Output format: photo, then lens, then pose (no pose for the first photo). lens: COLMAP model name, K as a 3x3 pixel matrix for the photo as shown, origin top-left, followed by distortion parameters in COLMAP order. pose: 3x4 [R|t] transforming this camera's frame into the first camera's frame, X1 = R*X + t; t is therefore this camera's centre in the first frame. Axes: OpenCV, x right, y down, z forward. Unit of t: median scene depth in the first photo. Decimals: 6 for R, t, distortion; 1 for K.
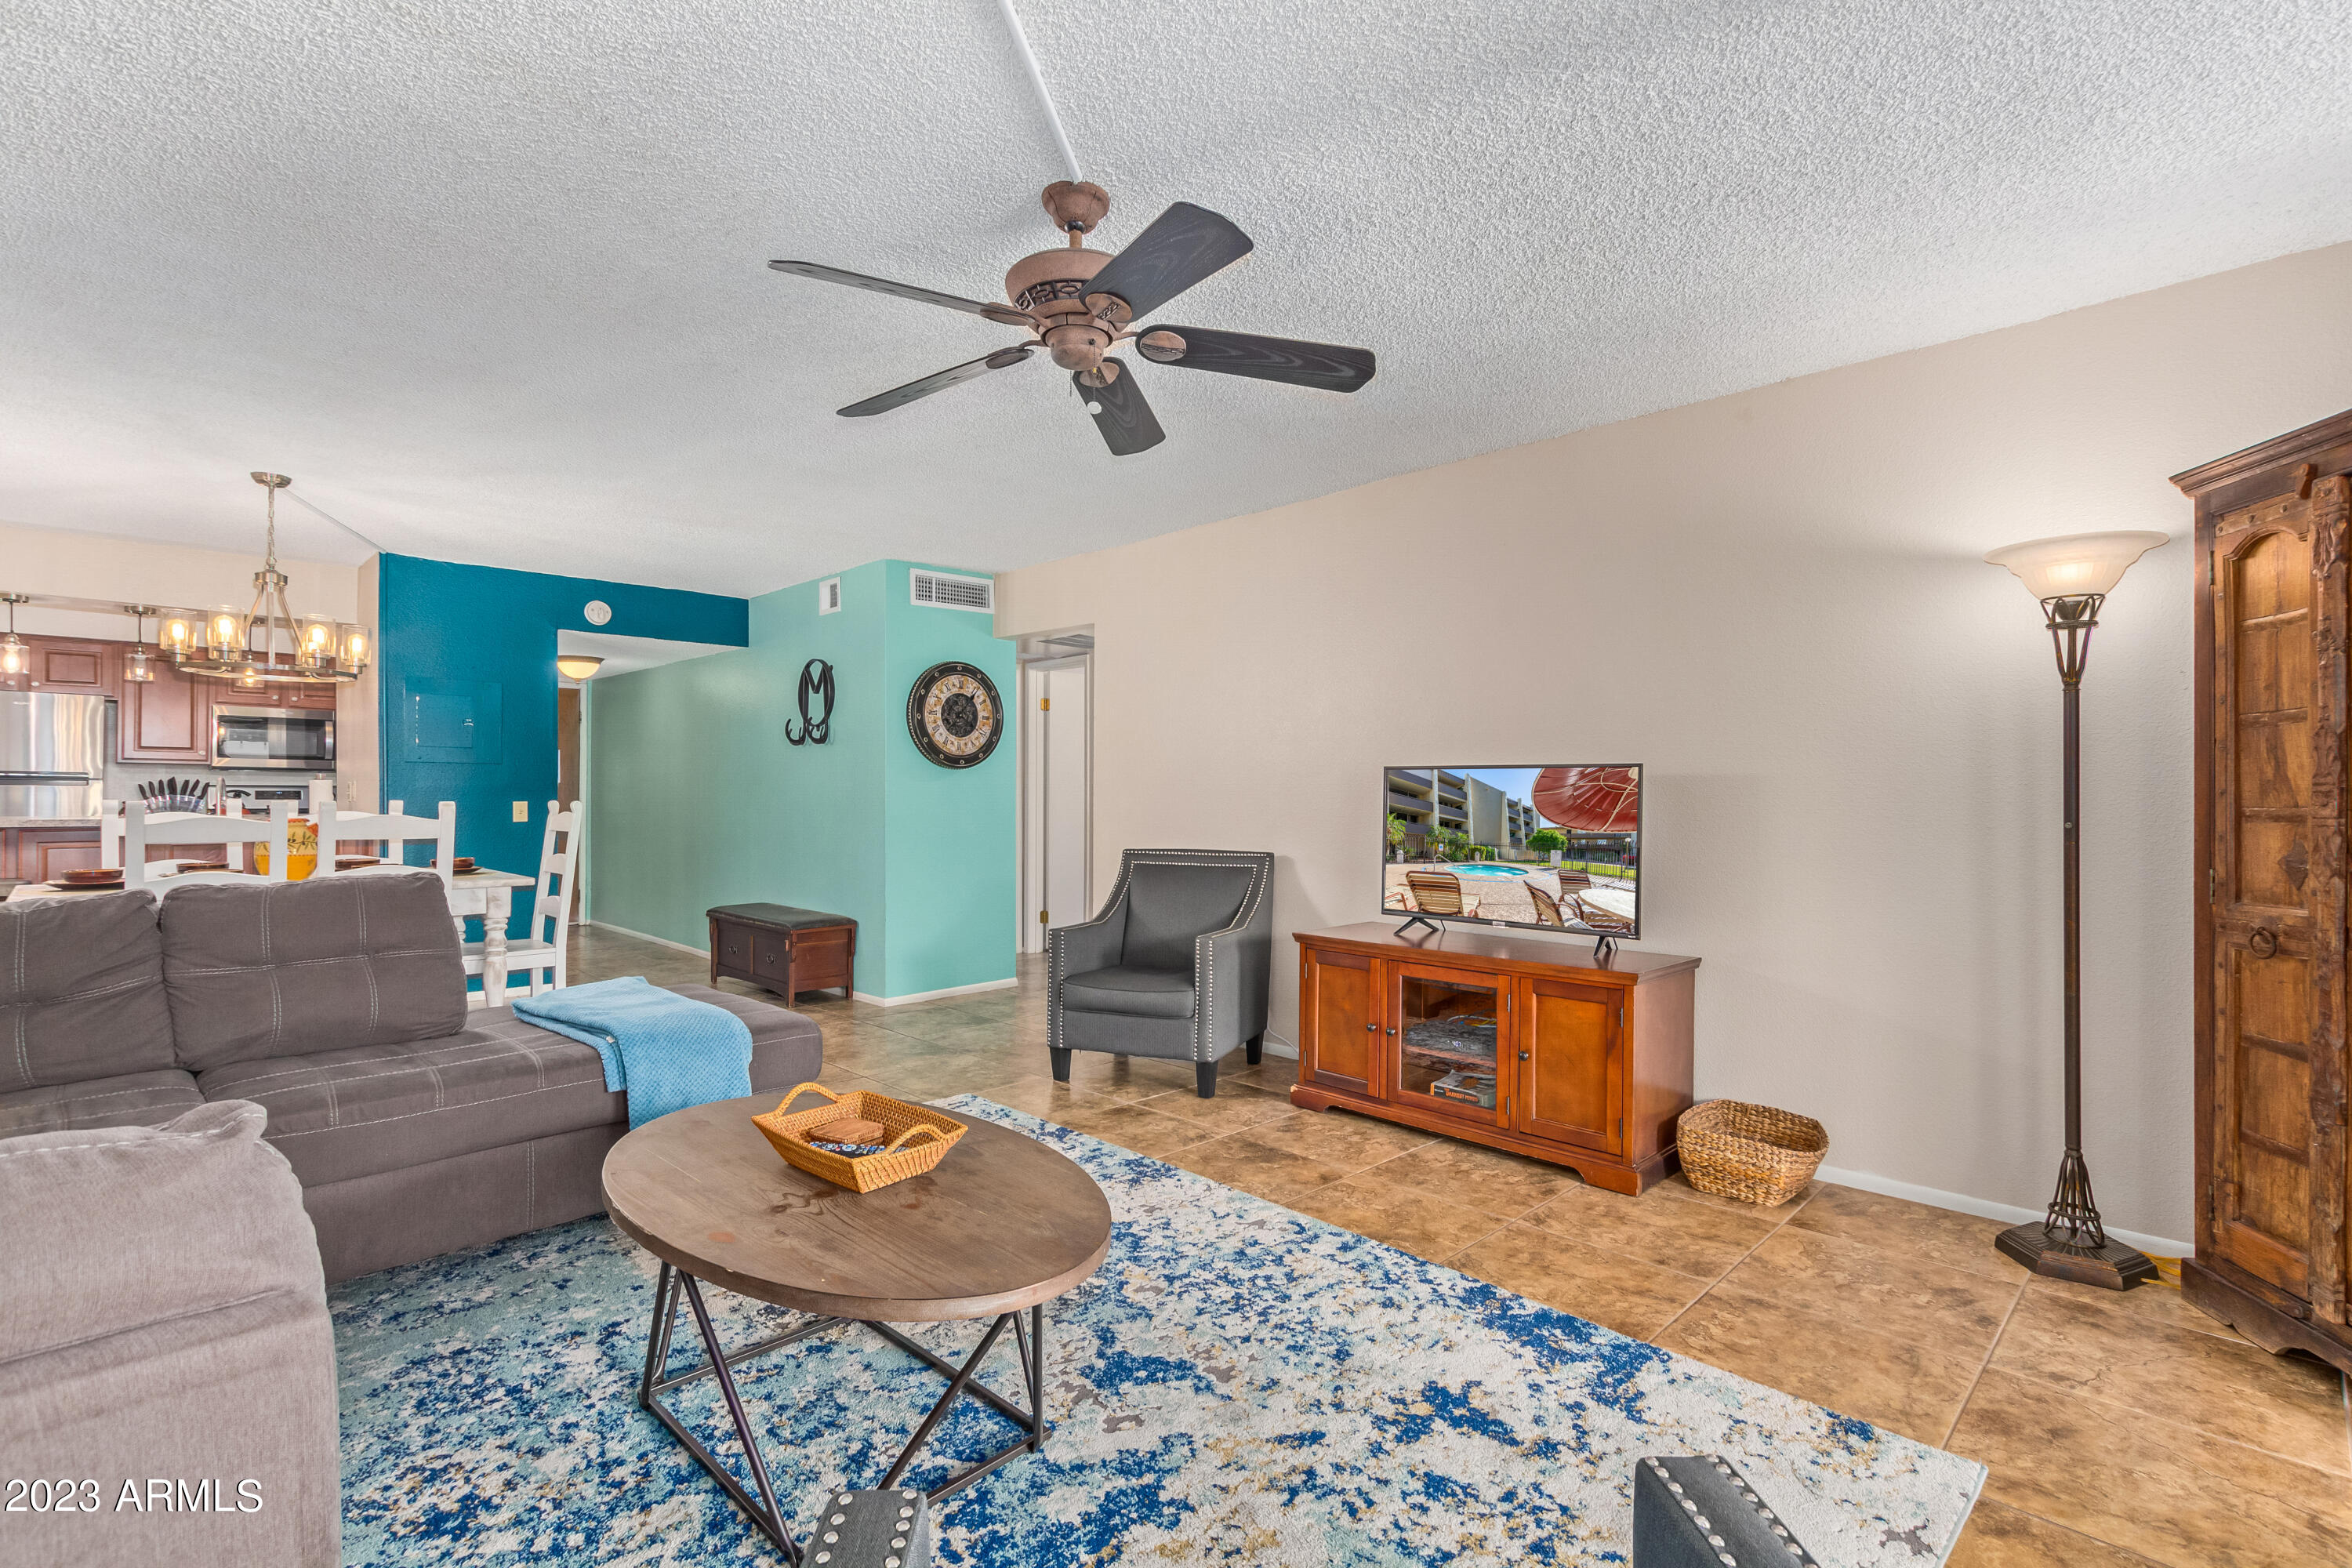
lens RADIAL K [[1068.0, 0, 1153.8], [0, 1068.0, 780.2], [0, 0, 1]] dist [0.008082, -0.000511]
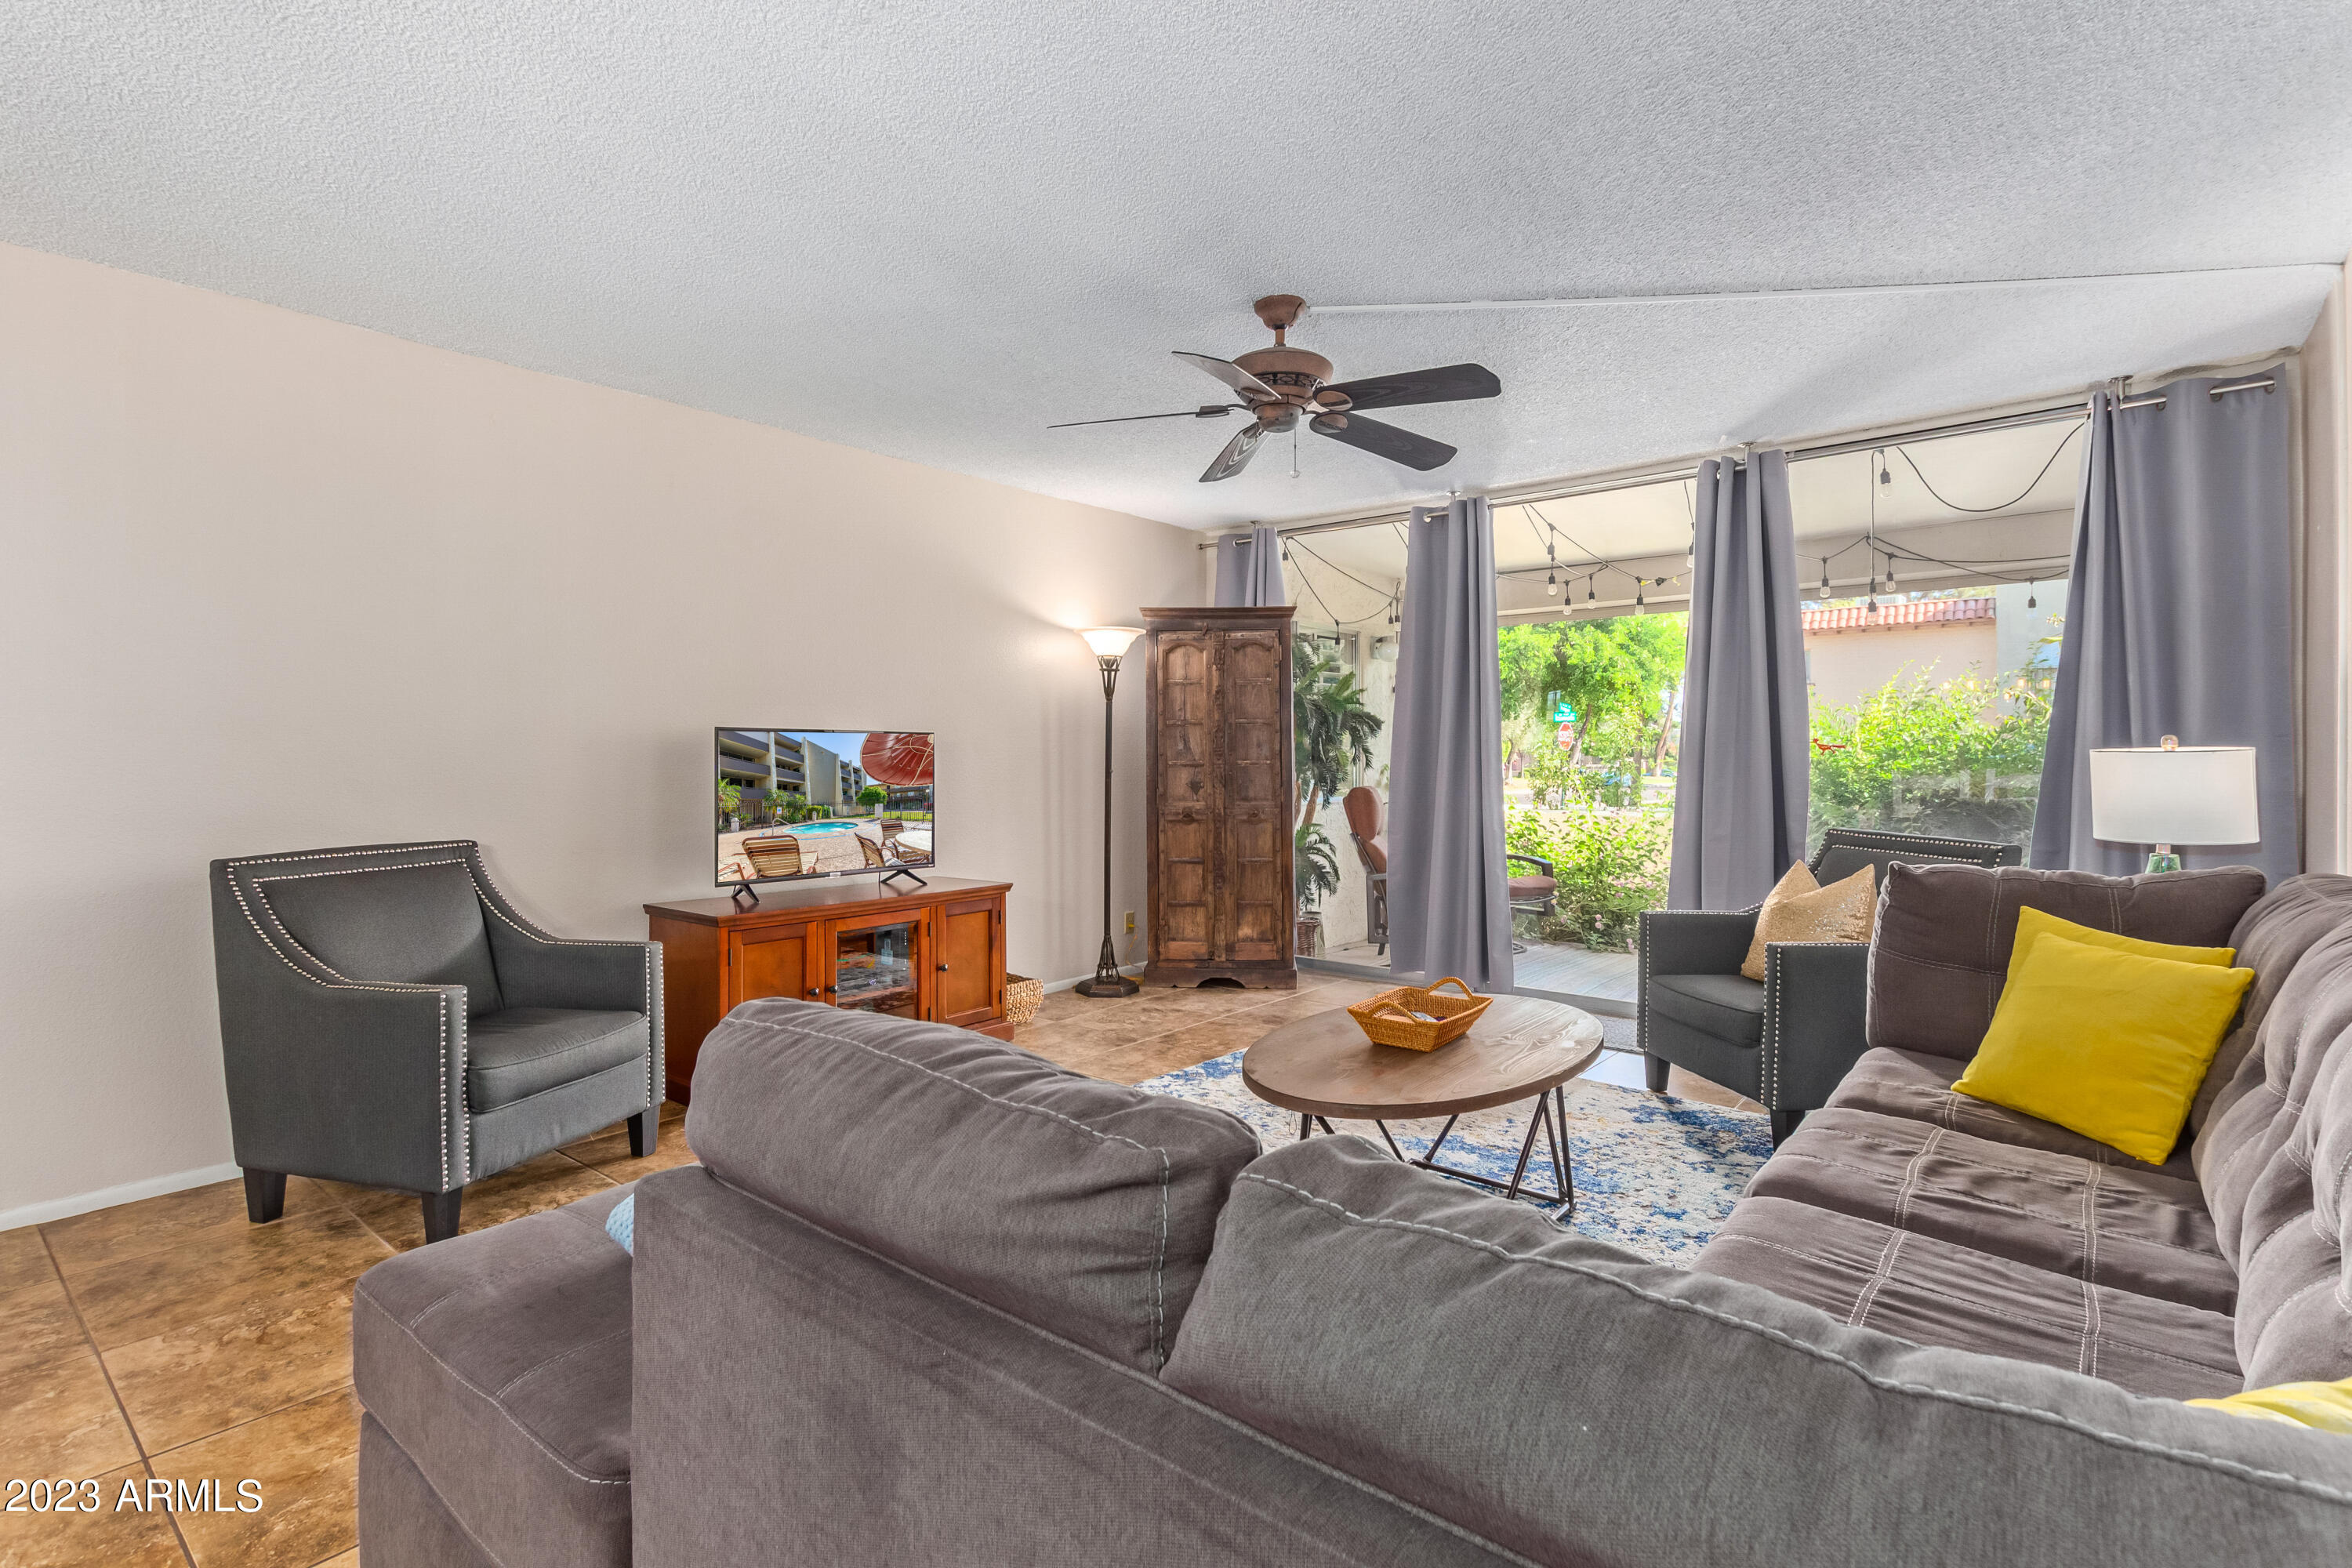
lens RADIAL K [[1110.7, 0, 1192.1], [0, 1110.7, 753.2], [0, 0, 1]] dist [0.023506, 0.000025]
pose [[-0.125602, -0.003139, 0.992076, -0.860368], [-0.011349, 0.999934, 0.001727, 0.003355], [-0.992016, -0.011042, -0.125630, 0.788357]]
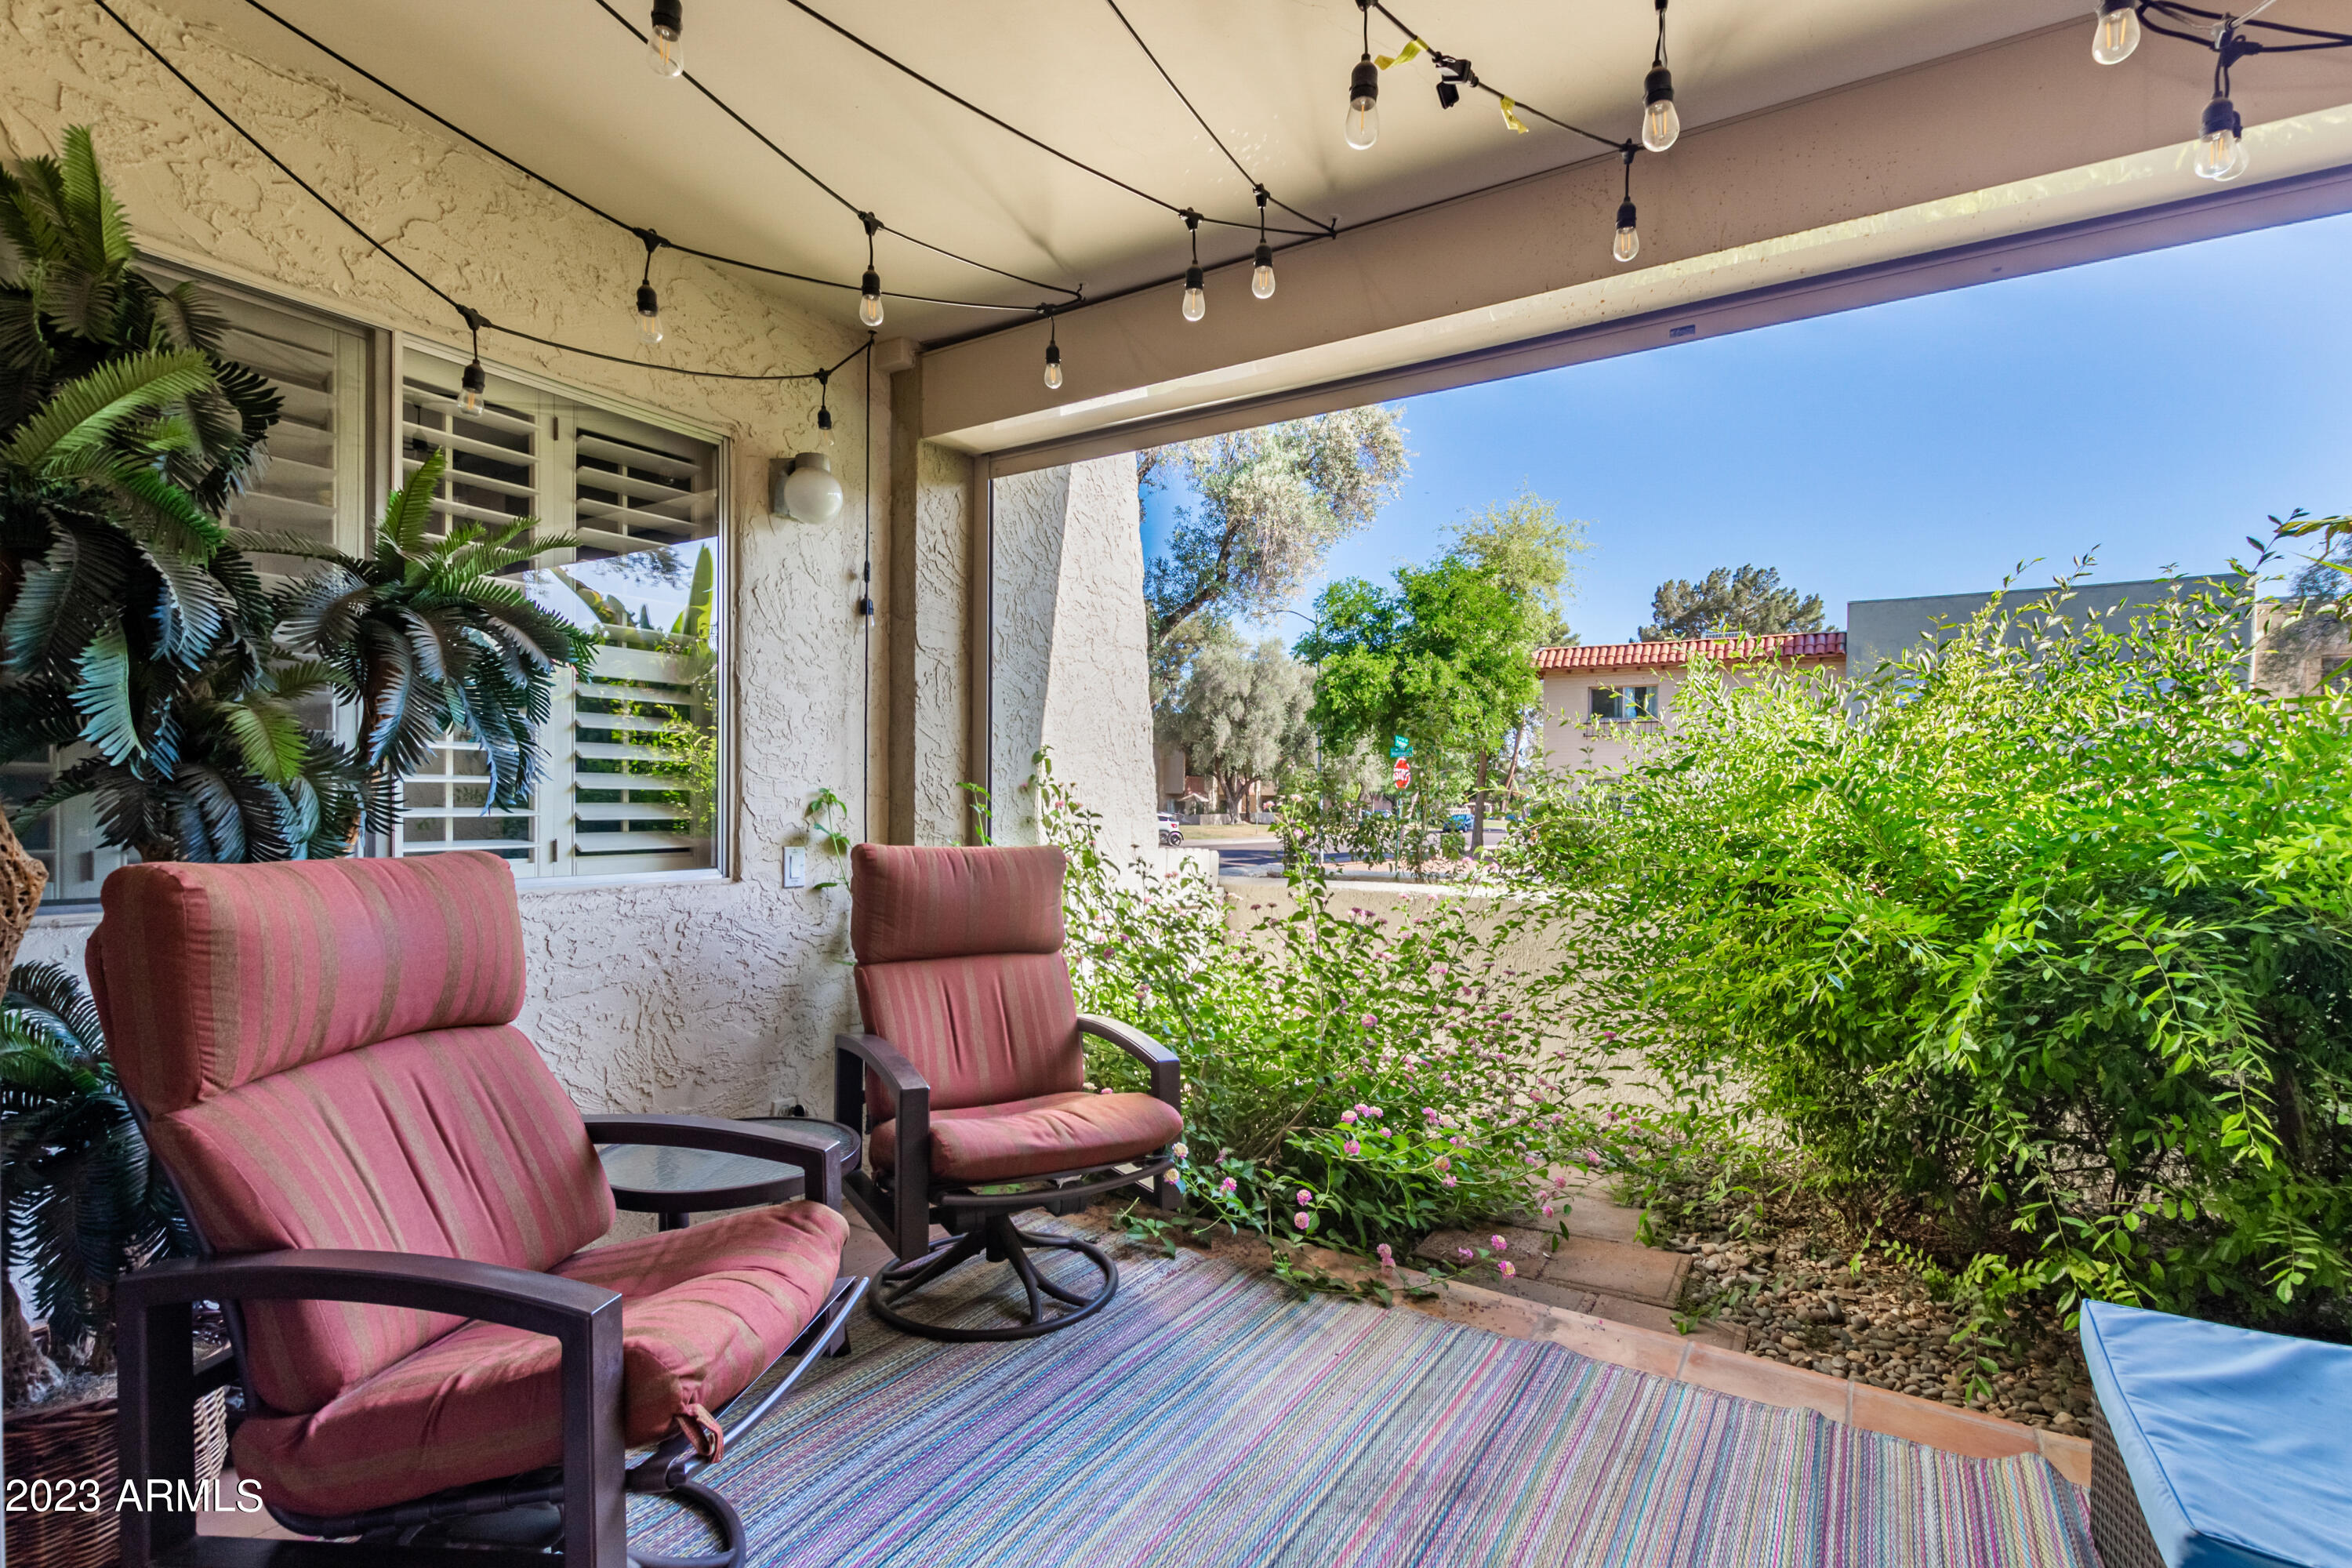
lens RADIAL K [[1084.8, 0, 1182.3], [0, 1084.8, 822.4], [0, 0, 1]] dist [0.013640, -0.007620]
pose [[-0.232077, -0.030900, 0.972206, 0.308444], [-0.022597, 0.999397, 0.026370, 0.023656], [-0.972435, -0.015849, -0.232635, 0.087376]]
